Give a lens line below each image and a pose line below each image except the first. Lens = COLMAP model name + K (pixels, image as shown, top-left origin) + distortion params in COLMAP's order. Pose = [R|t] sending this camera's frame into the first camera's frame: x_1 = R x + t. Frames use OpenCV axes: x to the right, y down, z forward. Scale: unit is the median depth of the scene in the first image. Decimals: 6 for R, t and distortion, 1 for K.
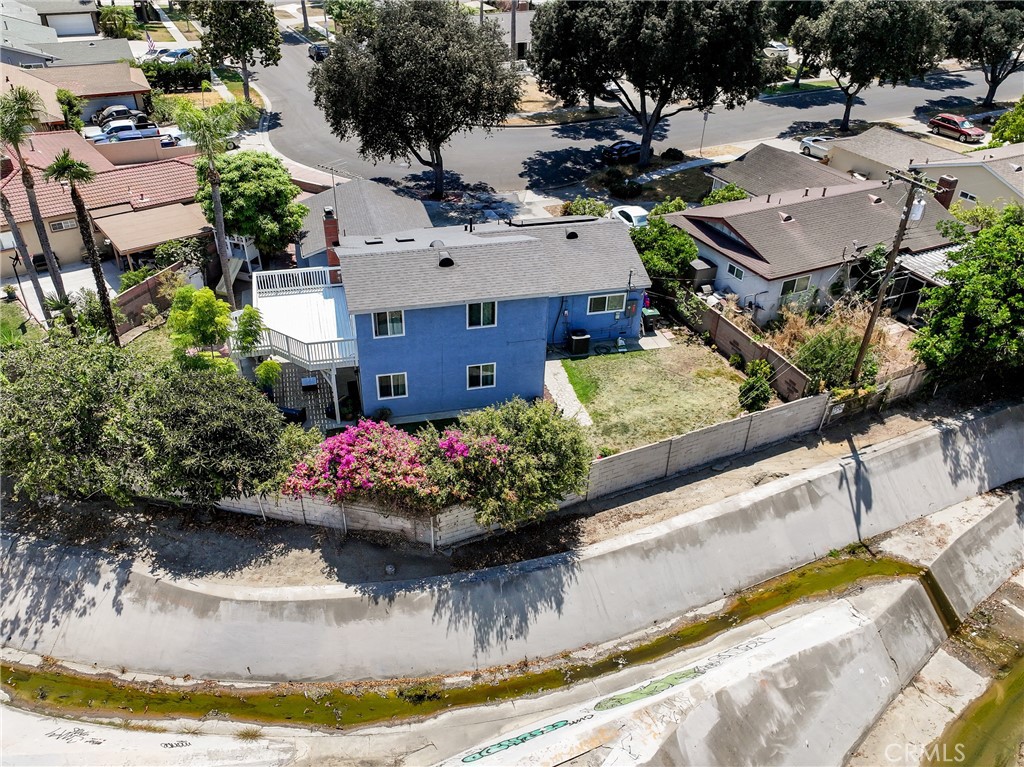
lens RADIAL K [[796.2, 0, 468.3], [0, 796.2, 387.9], [0, 0, 1]] dist [0.011761, 0.009286]
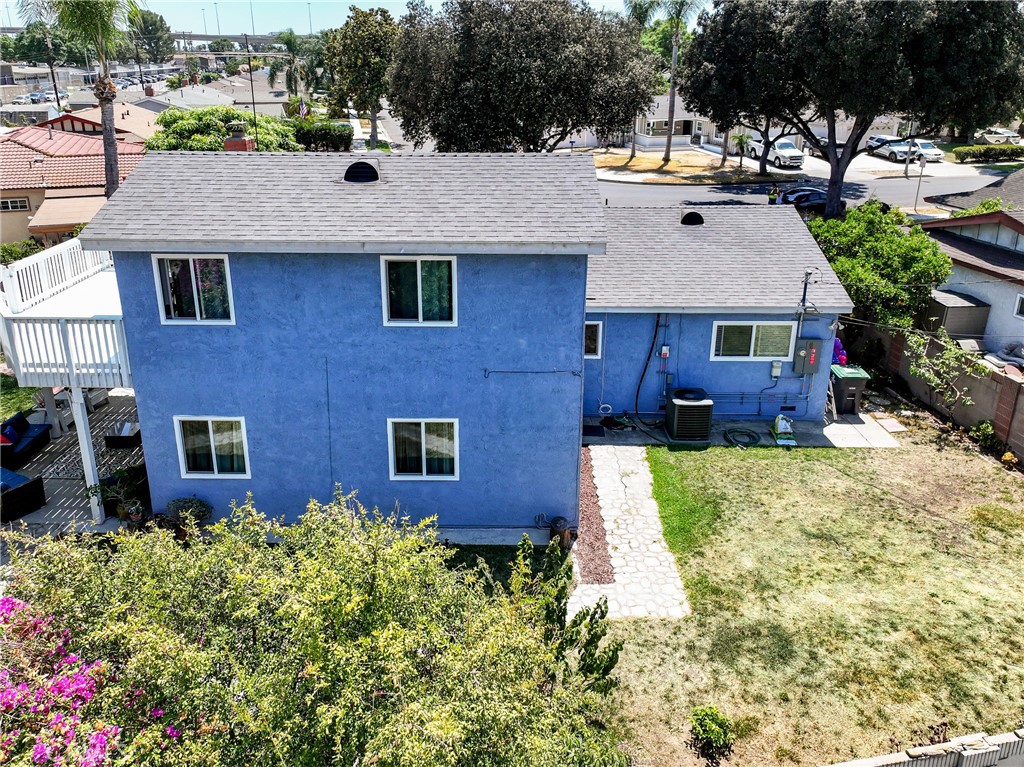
lens RADIAL K [[736.0, 0, 510.4], [0, 736.0, 291.1], [0, 0, 1]] dist [0.015765, 0.002444]
pose [[0.977869, 0.069689, -0.197269, 0.118698], [-0.122506, 0.955072, -0.269871, 0.004120], [0.169599, 0.288066, 0.942473, 0.558048]]
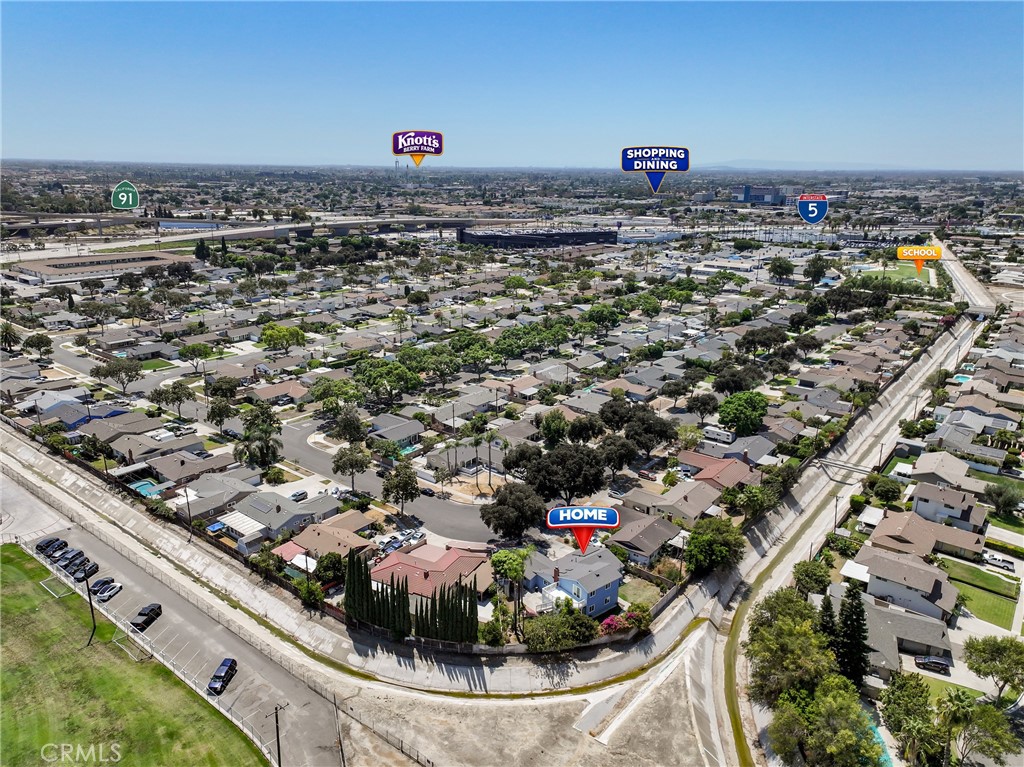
lens RADIAL K [[732.5, 0, 512.0], [0, 732.5, 383.5], [0, 0, 1]] dist [0.008290, 0.002828]
pose [[0.878515, -0.116683, 0.463246, -1.787972], [0.247739, 0.940404, -0.232950, -0.272687], [-0.408457, 0.319414, 0.855066, -2.071076]]
